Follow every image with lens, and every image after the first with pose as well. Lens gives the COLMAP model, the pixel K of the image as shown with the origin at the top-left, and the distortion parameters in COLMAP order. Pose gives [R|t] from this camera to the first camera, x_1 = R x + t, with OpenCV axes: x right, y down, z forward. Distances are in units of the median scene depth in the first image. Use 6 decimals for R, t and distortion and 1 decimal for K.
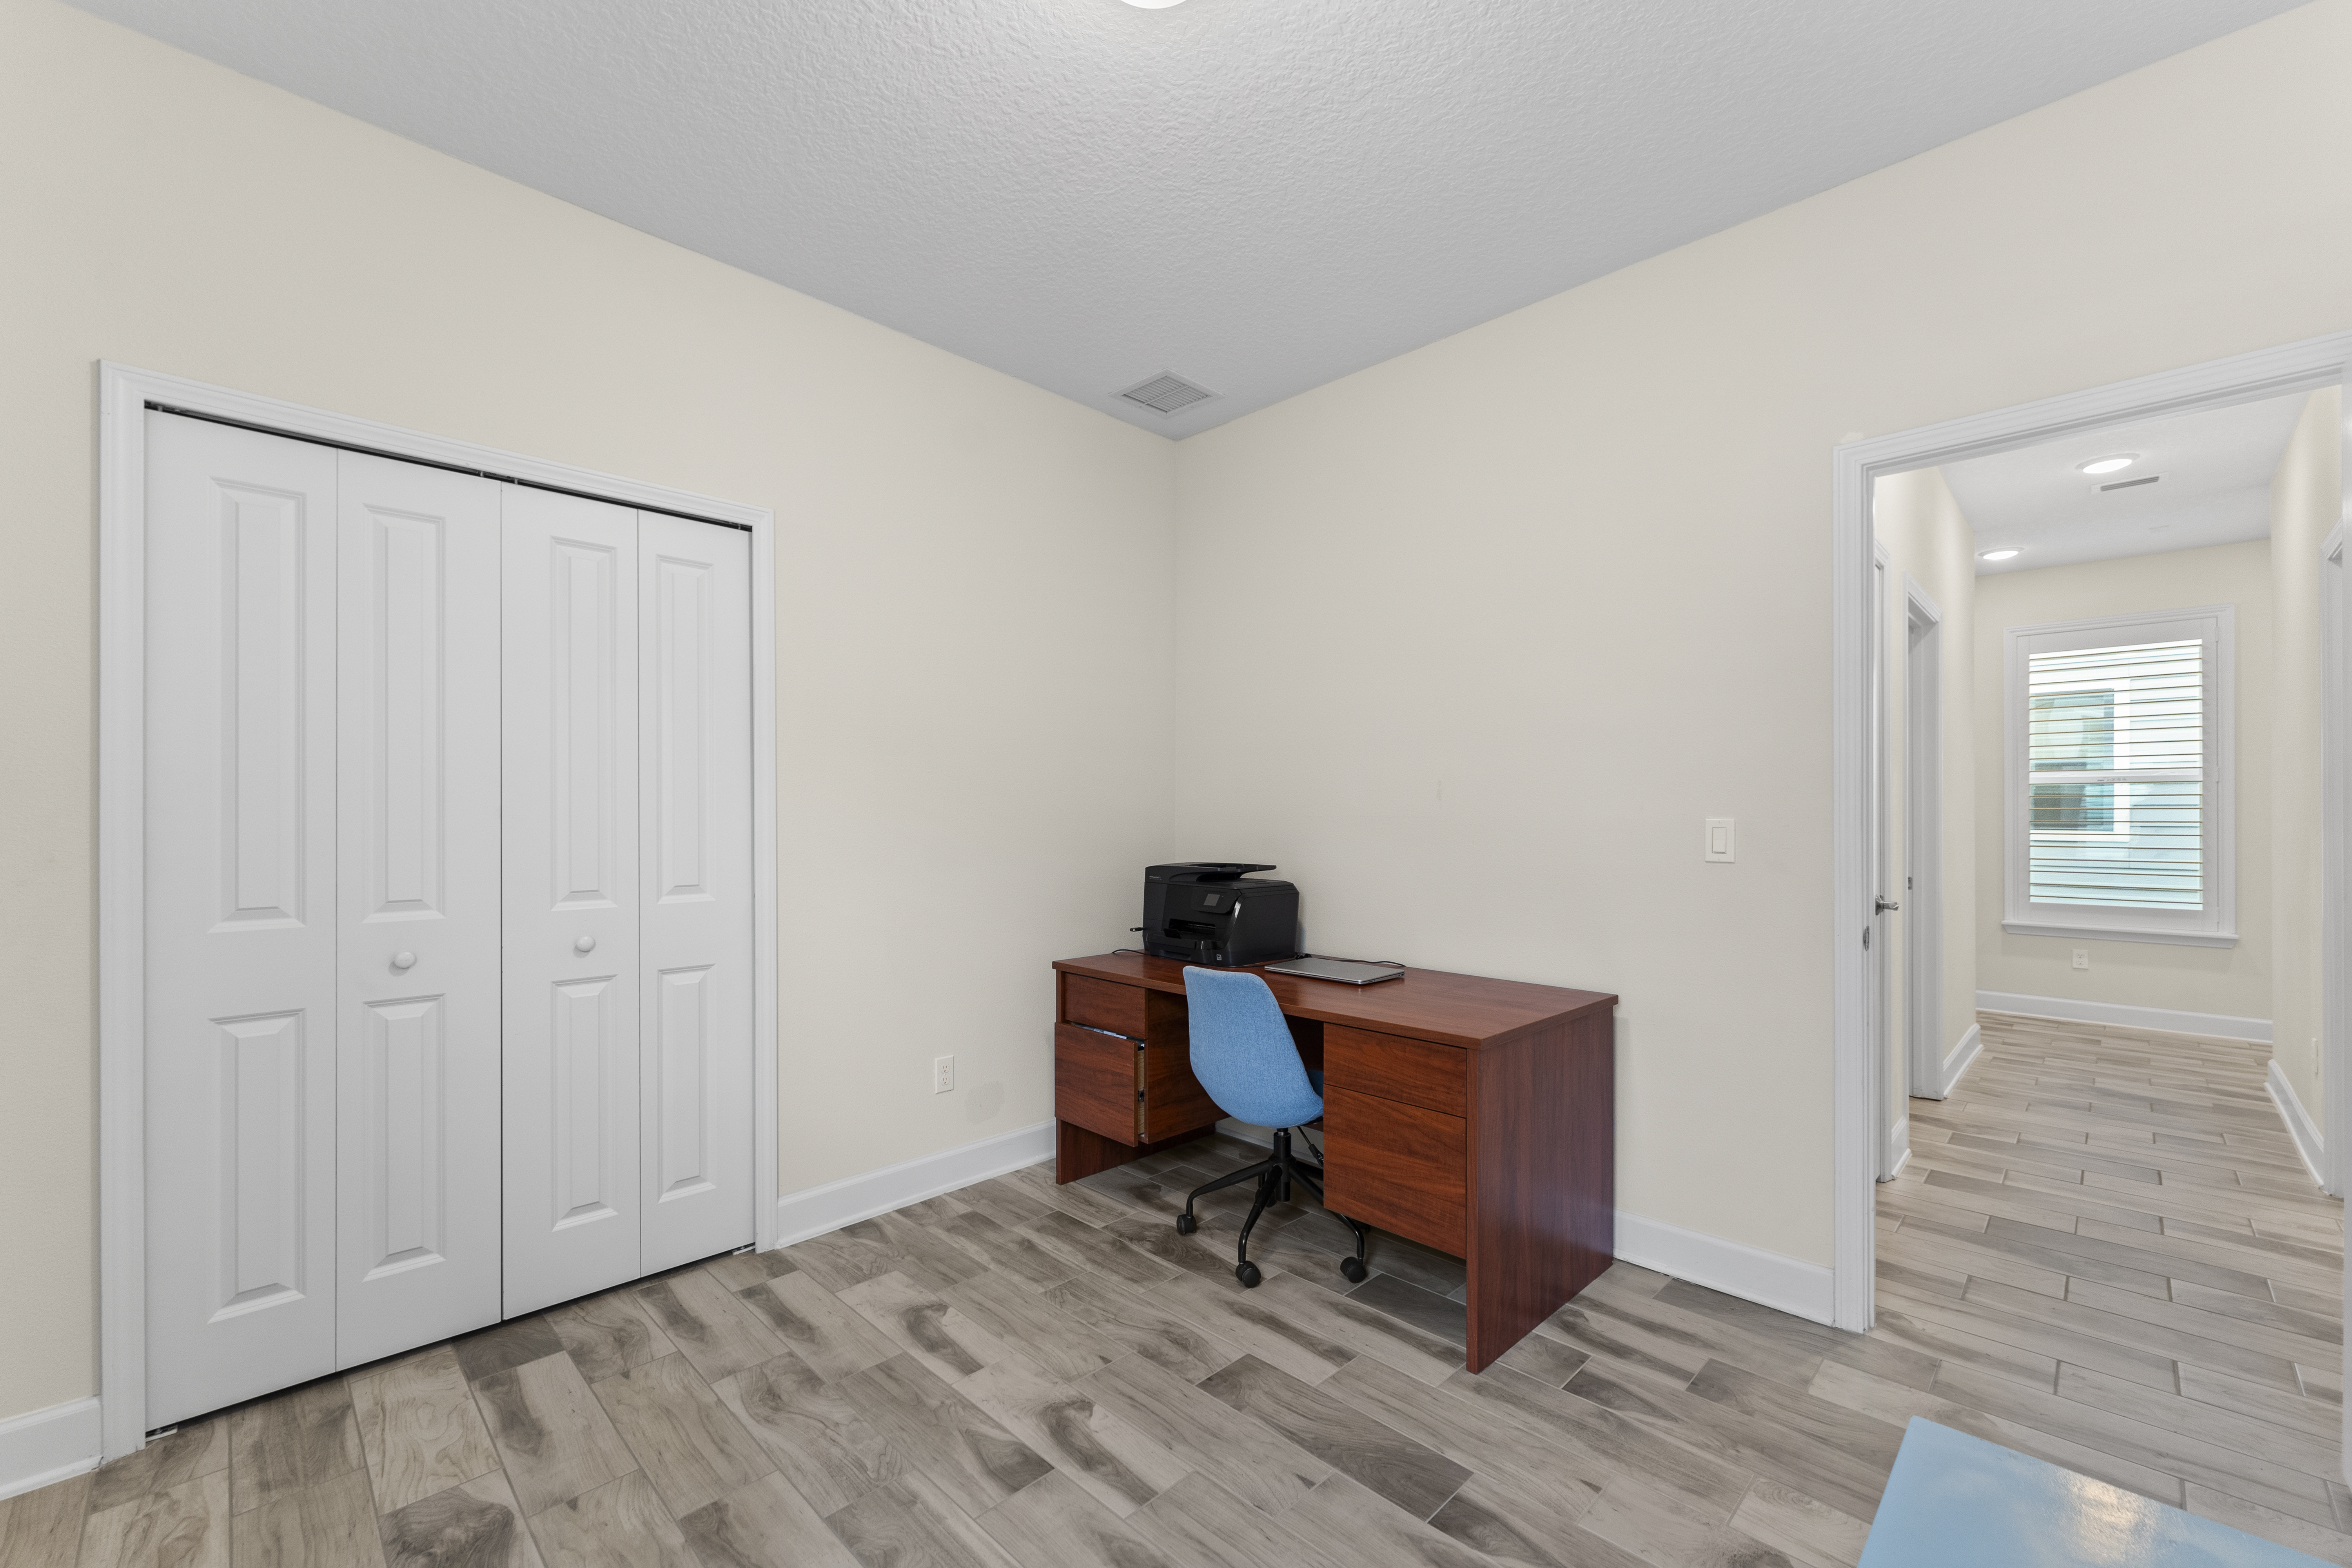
lens RADIAL K [[961.2, 0, 1173.9], [0, 961.2, 816.0], [0, 0, 1]] dist [0.006799, -0.000038]
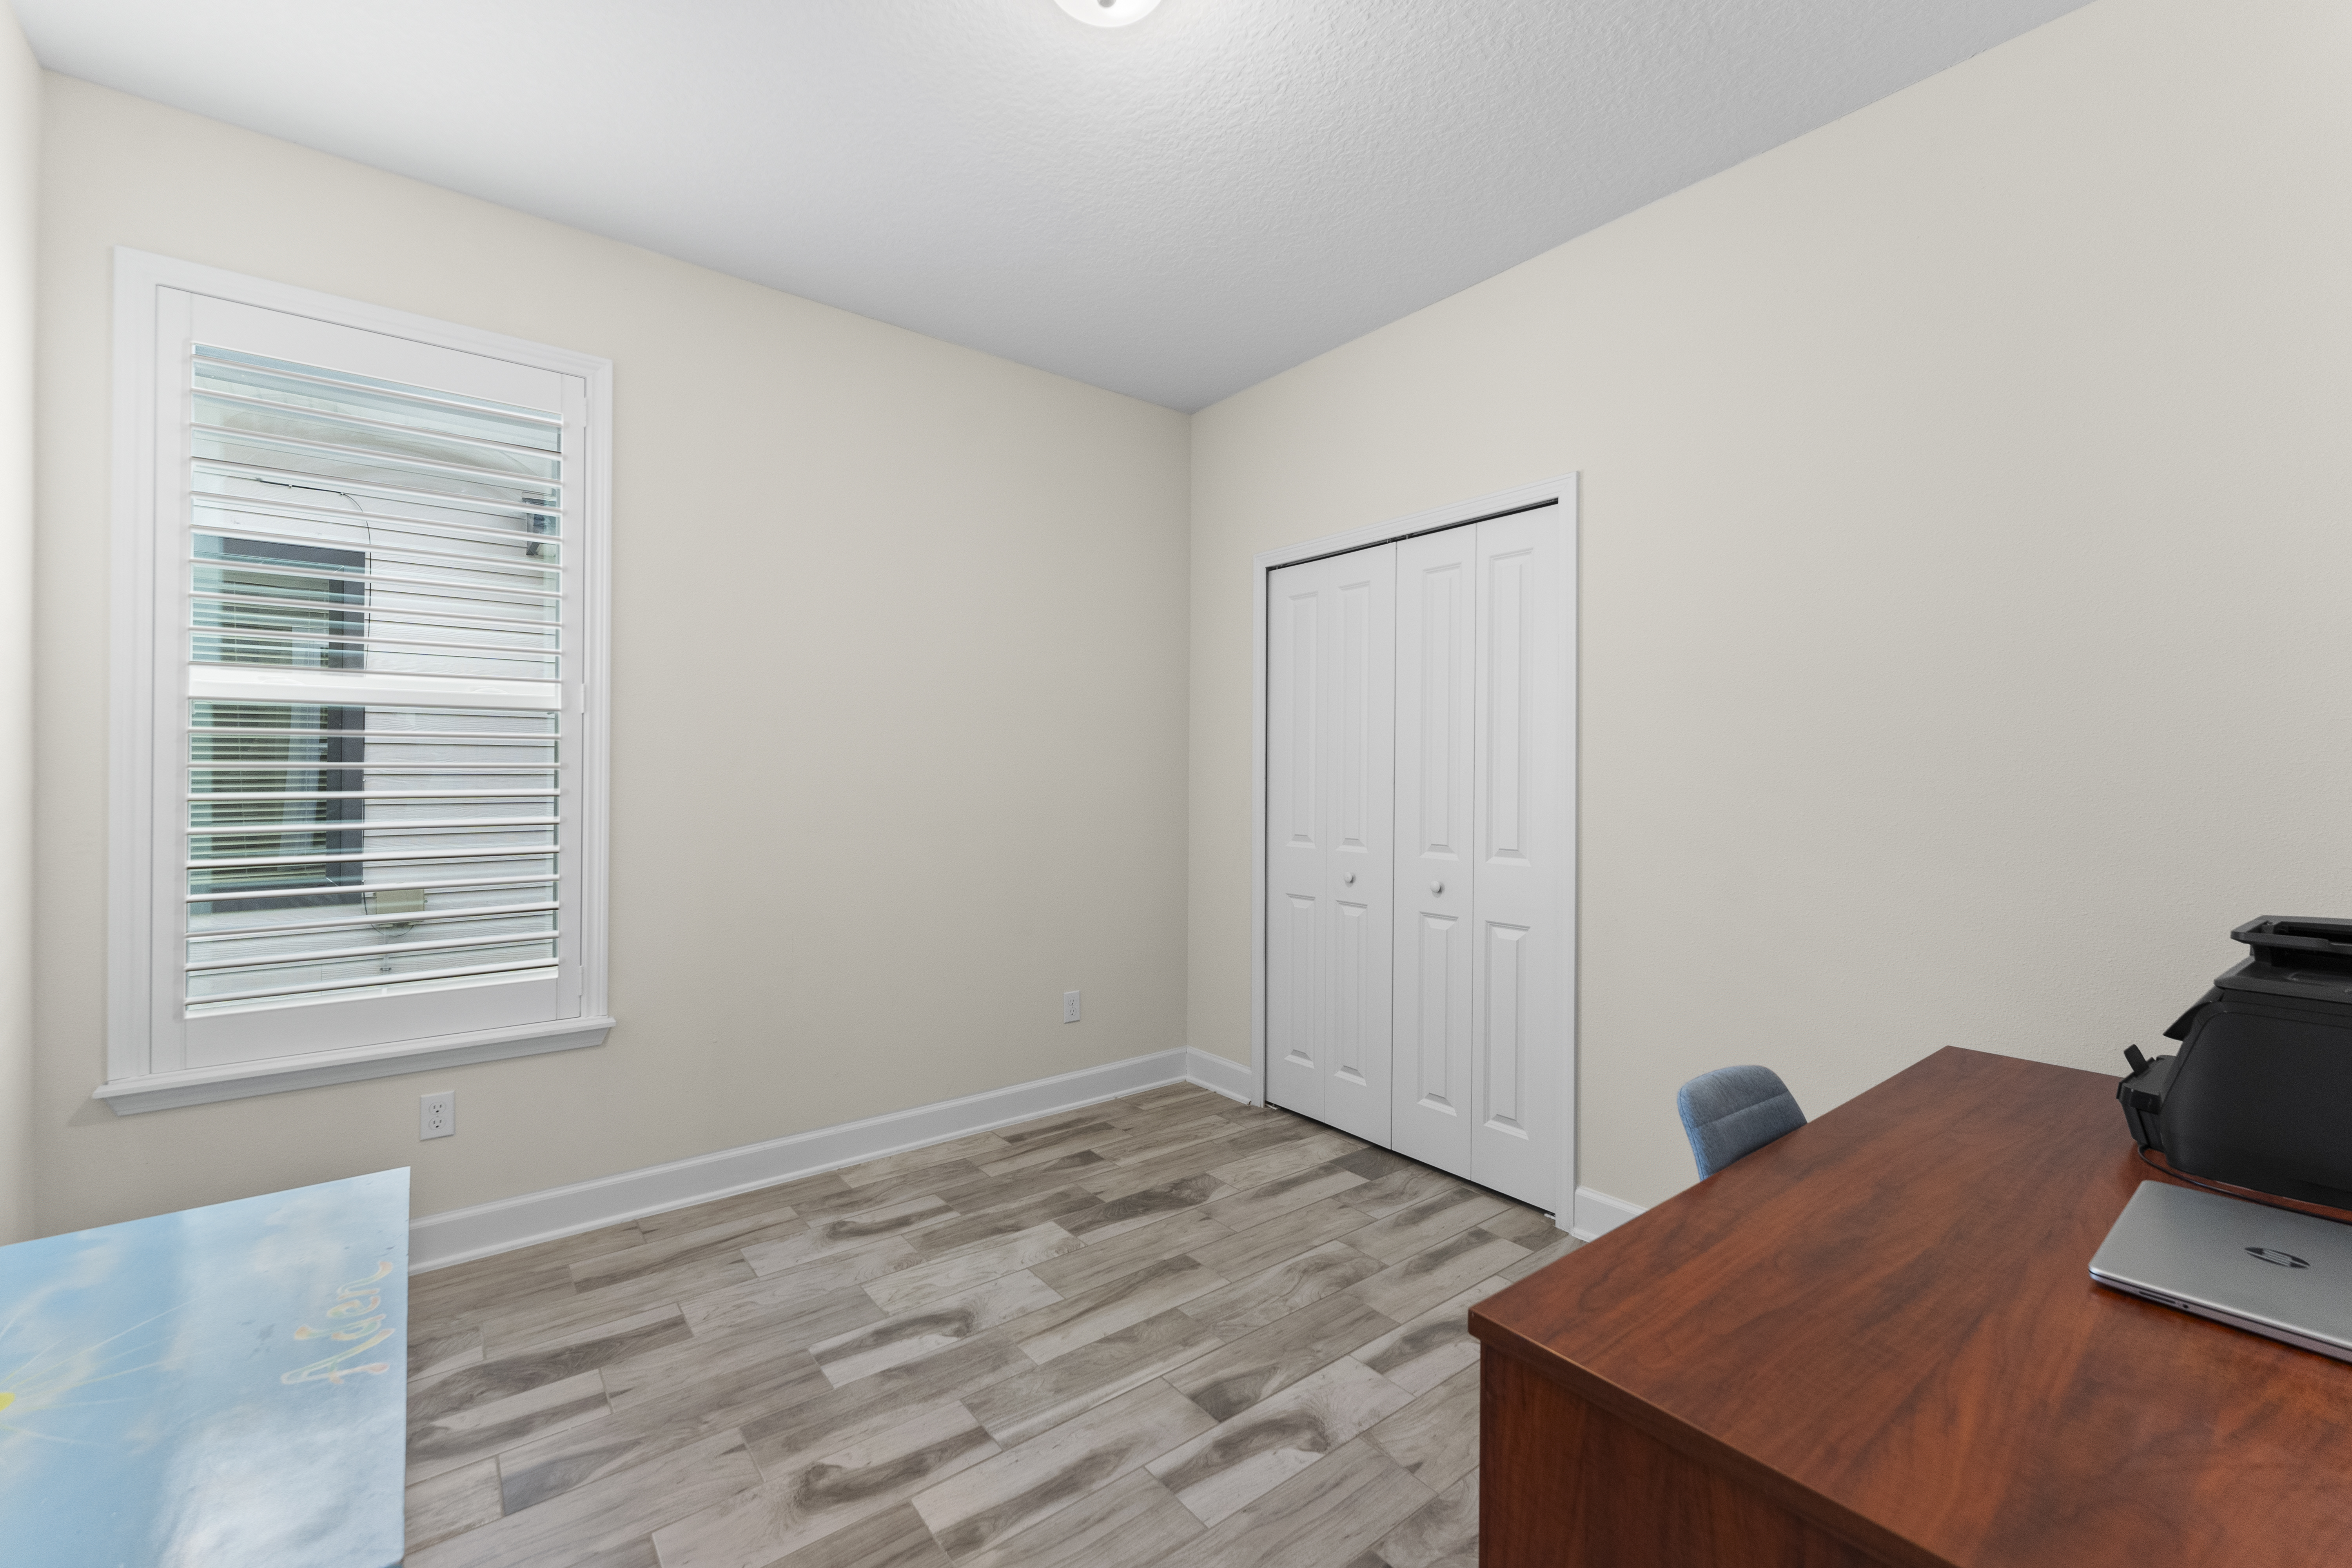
lens RADIAL K [[961.2, 0, 1140.3], [0, 961.2, 768.2], [0, 0, 1]] dist [0.006799, -0.000038]
pose [[-0.139082, -0.004494, -0.990271, 0.803020], [-0.003849, 0.999985, -0.003997, -0.017952], [0.990273, 0.003256, -0.139098, 0.928641]]
